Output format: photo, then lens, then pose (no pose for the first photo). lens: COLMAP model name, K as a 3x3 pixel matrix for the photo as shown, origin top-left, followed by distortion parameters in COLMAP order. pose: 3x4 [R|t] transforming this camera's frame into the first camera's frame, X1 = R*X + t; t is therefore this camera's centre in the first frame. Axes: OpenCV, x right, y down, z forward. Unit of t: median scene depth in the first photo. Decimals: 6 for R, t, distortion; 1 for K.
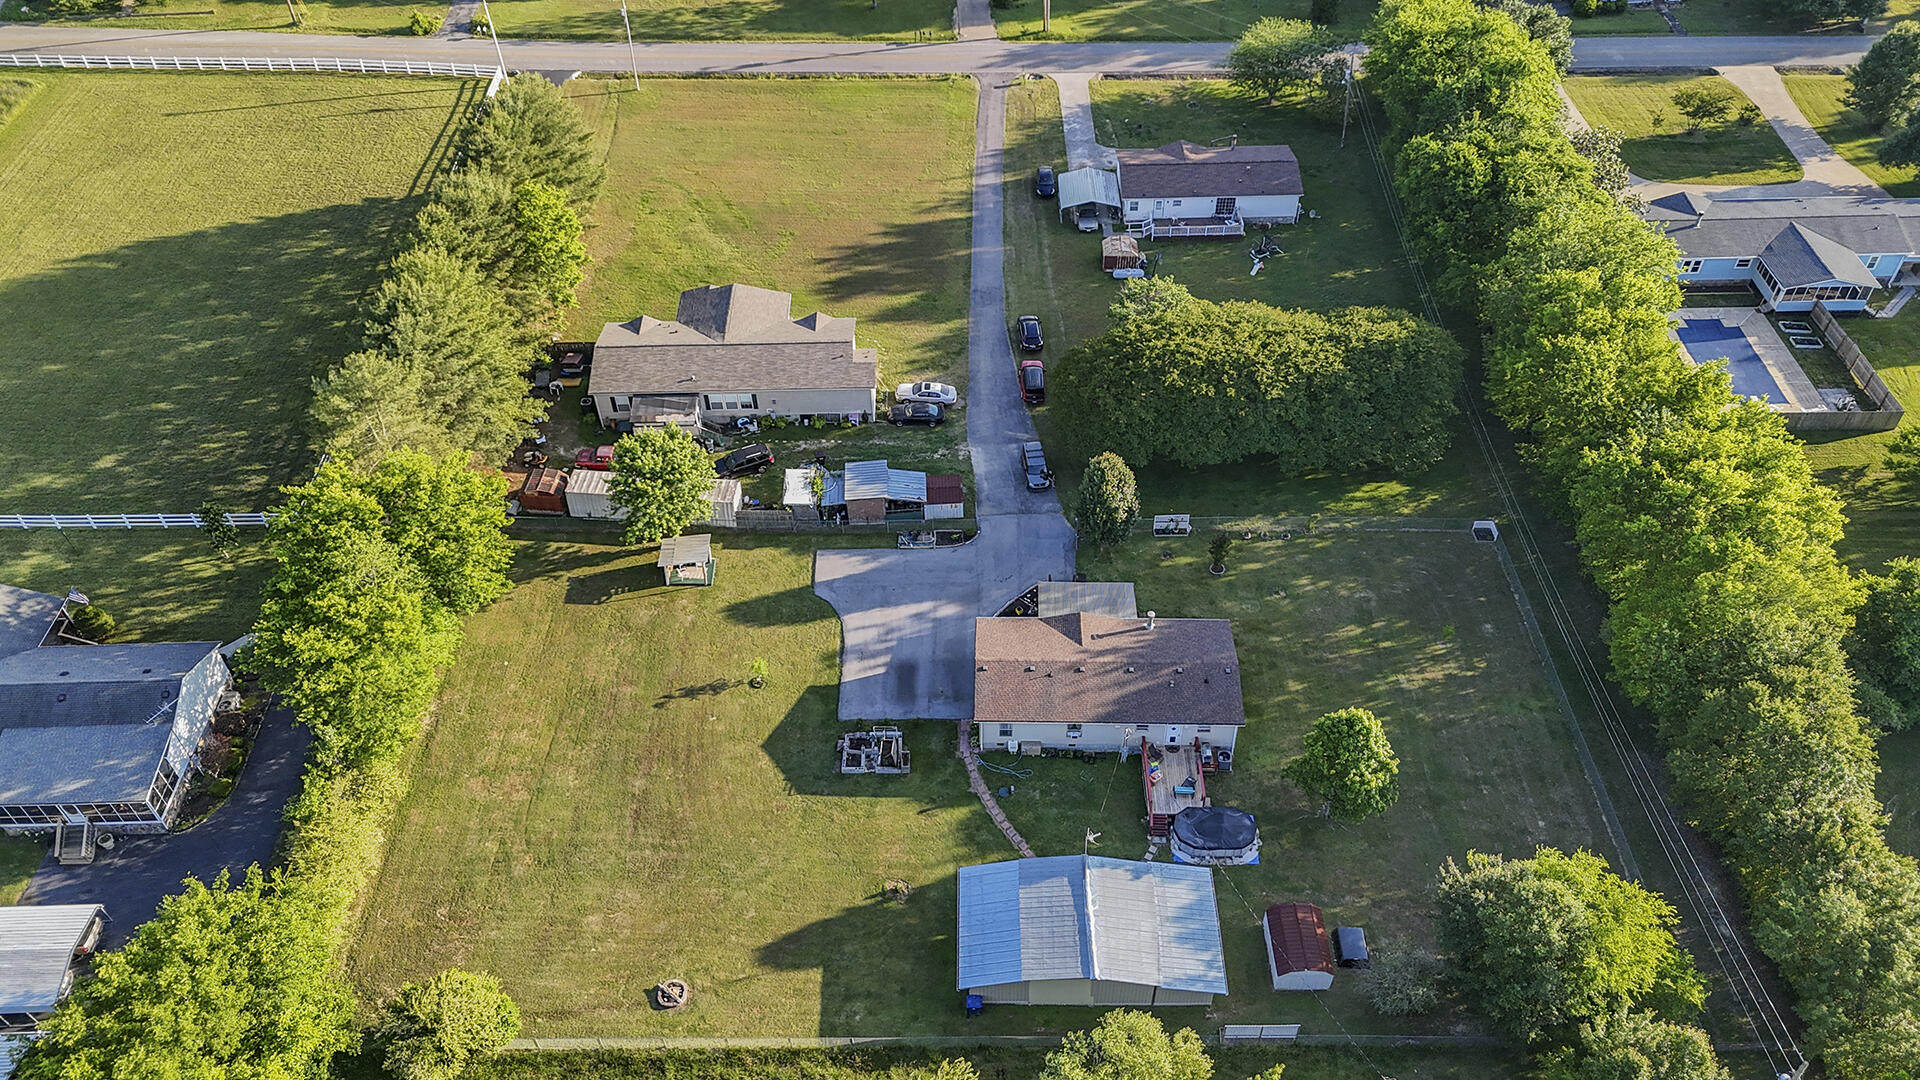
lens RADIAL K [[1398.8, 0, 973.7], [0, 1398.8, 532.2], [0, 0, 1]] dist [0.069312, -0.056281]
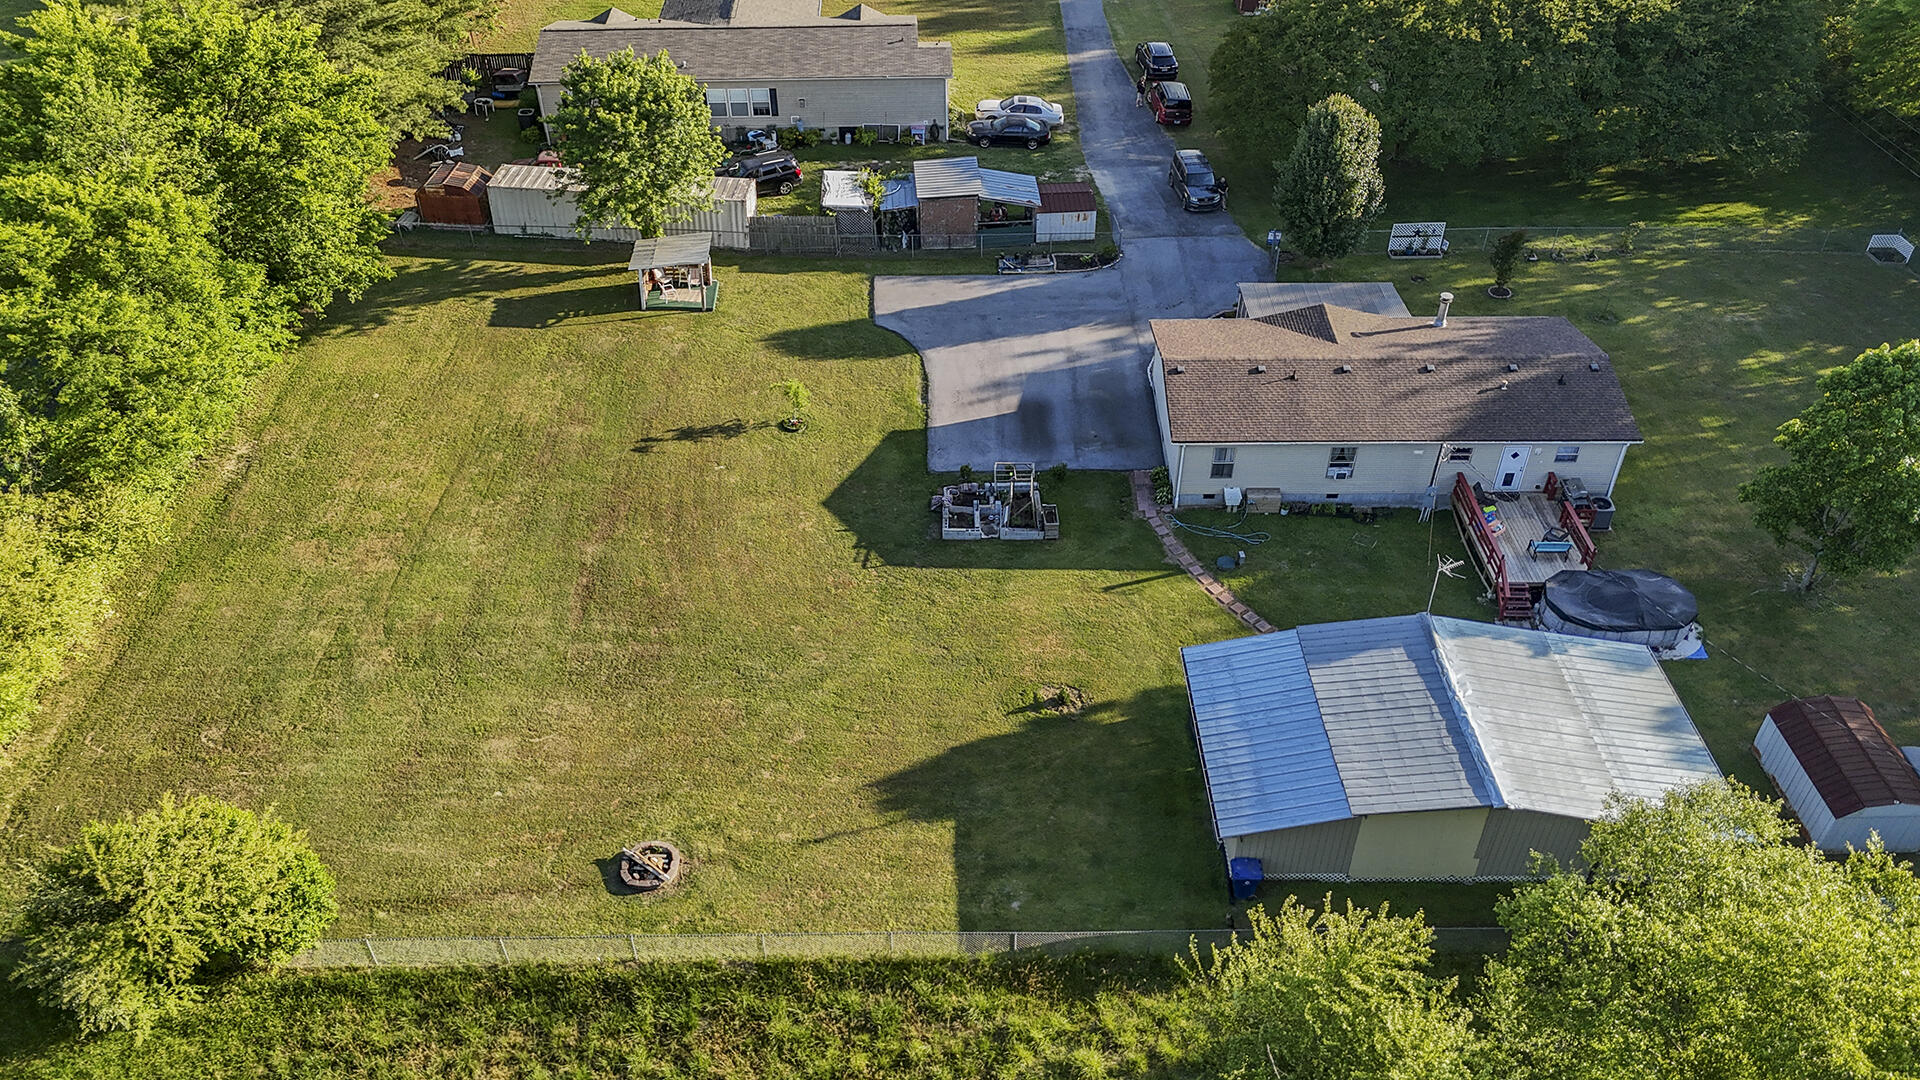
lens RADIAL K [[1398.8, 0, 970.7], [0, 1398.8, 541.2], [0, 0, 1]] dist [0.069312, -0.056281]
pose [[0.999817, -0.005629, 0.018269, -0.091545], [0.007276, 0.995790, -0.091378, 0.222302], [-0.017678, 0.091494, 0.995649, 0.414503]]
